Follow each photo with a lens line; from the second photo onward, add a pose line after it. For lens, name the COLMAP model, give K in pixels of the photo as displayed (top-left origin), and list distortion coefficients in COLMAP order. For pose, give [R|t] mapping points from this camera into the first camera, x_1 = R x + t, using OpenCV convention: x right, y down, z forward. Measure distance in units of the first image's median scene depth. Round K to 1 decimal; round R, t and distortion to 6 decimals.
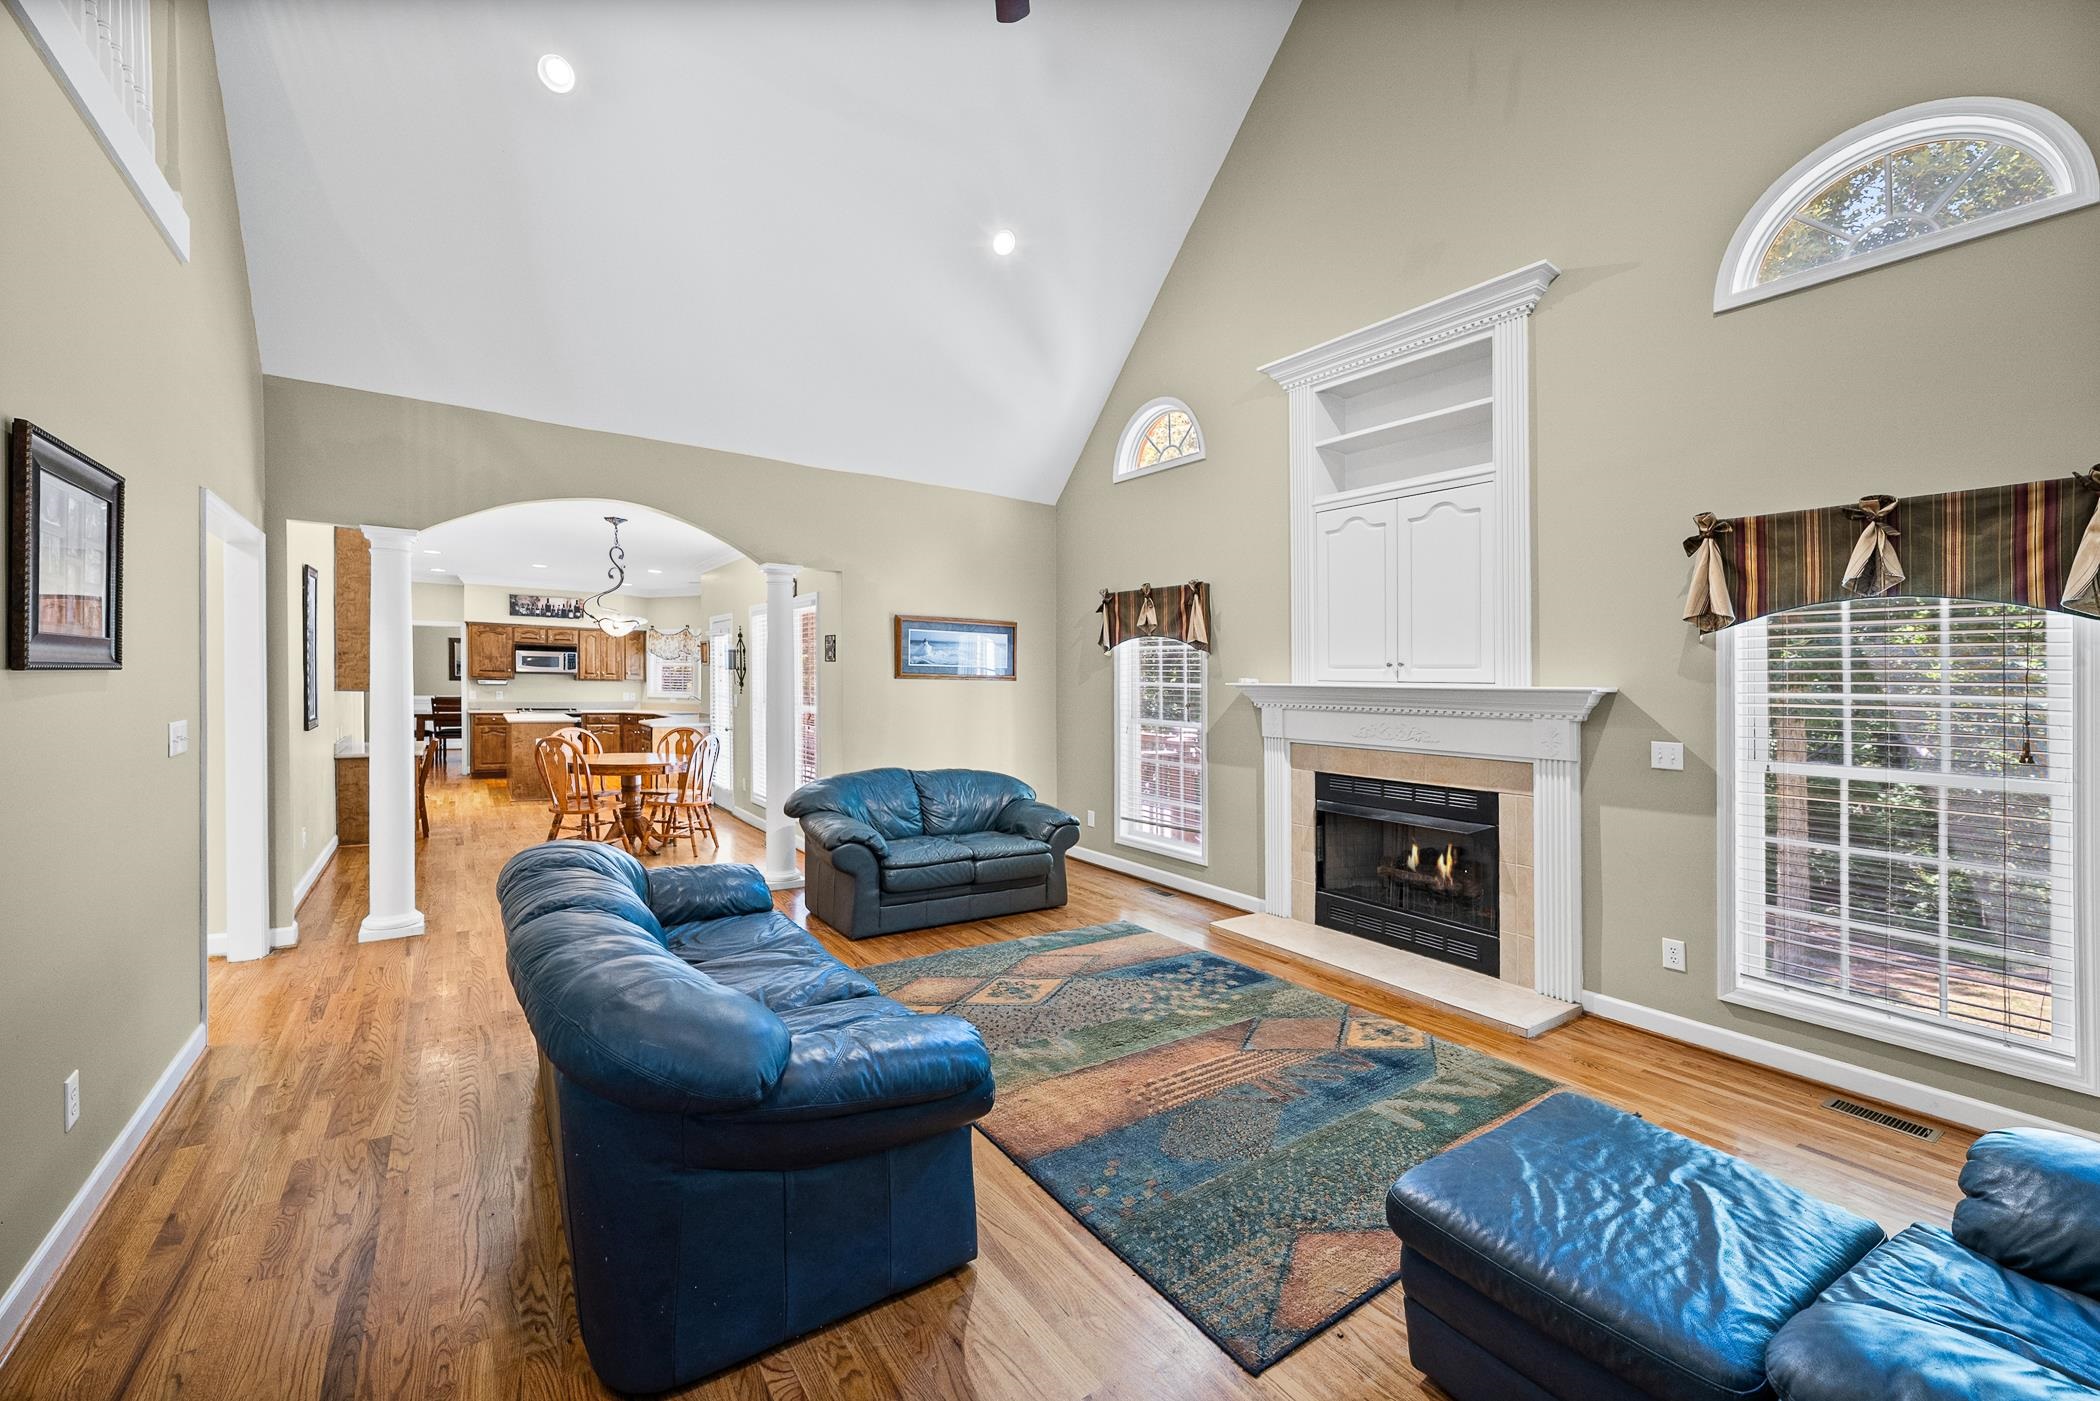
lens RADIAL K [[836.3, 0, 1042.3], [0, 836.3, 724.1], [0, 0, 1]] dist [-0.003062, 0.000171]
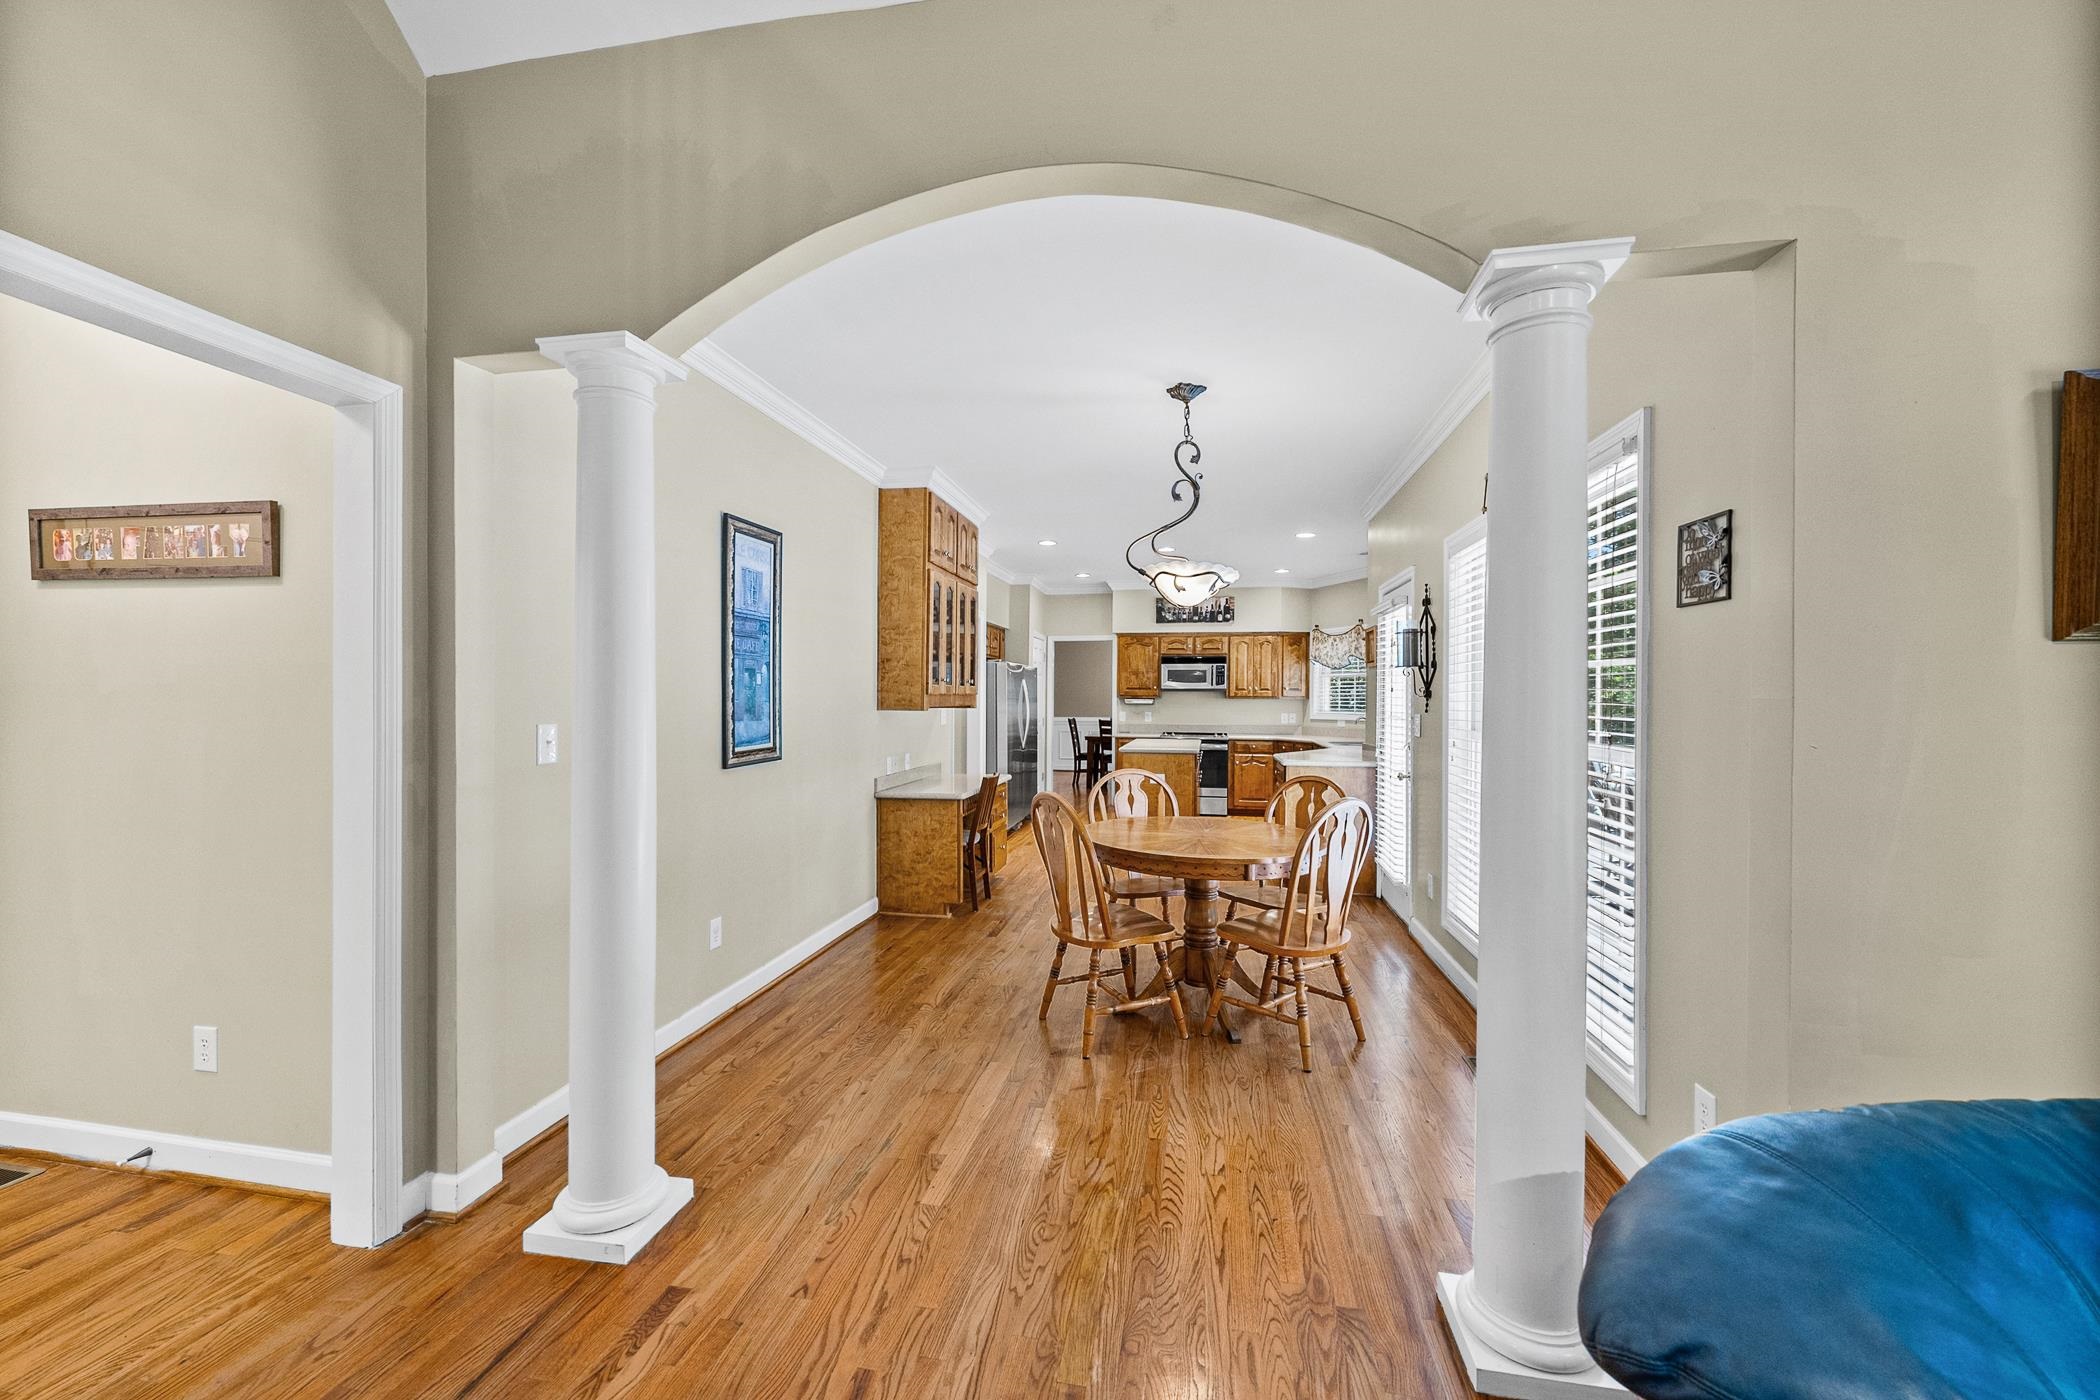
lens RADIAL K [[836.3, 0, 1045.9], [0, 836.3, 701.4], [0, 0, 1]] dist [-0.003062, 0.000171]
pose [[0.702230, -0.012904, -0.711833, -0.287272], [-0.025748, 0.998721, -0.043505, -0.026574], [0.711485, 0.048879, 0.701000, 0.852440]]
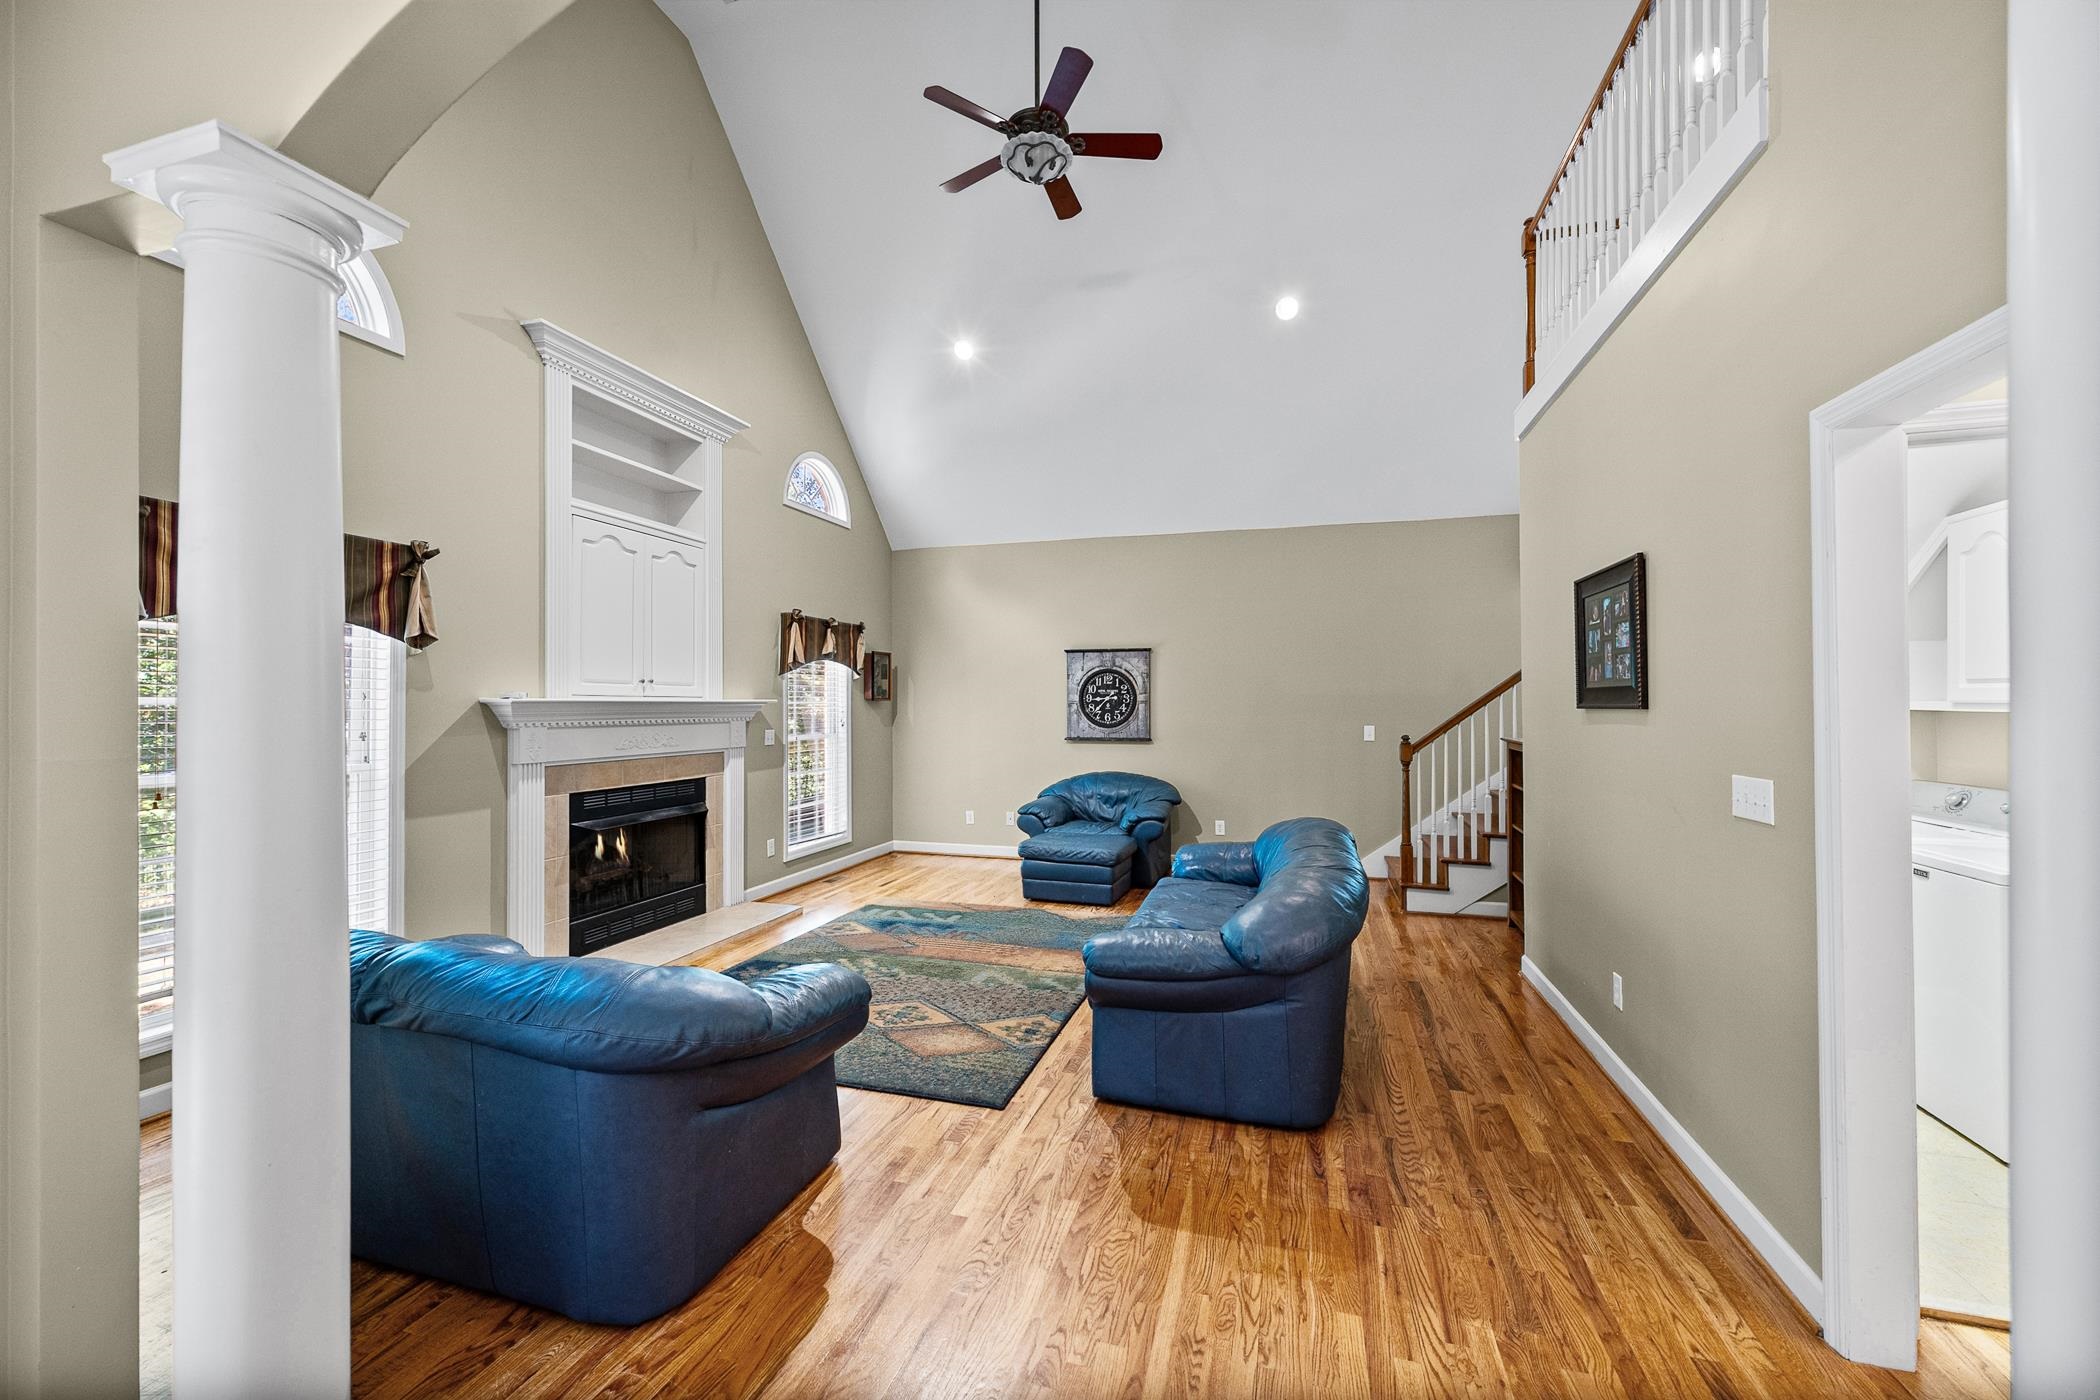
lens RADIAL K [[836.3, 0, 1050.9], [0, 836.3, 700.0], [0, 0, 1]] dist [-0.003062, 0.000171]
pose [[-0.624117, -0.016789, 0.781150, -0.773133], [0.024438, 0.998861, 0.040994, -0.076387], [-0.780949, 0.044674, -0.622996, 1.242914]]
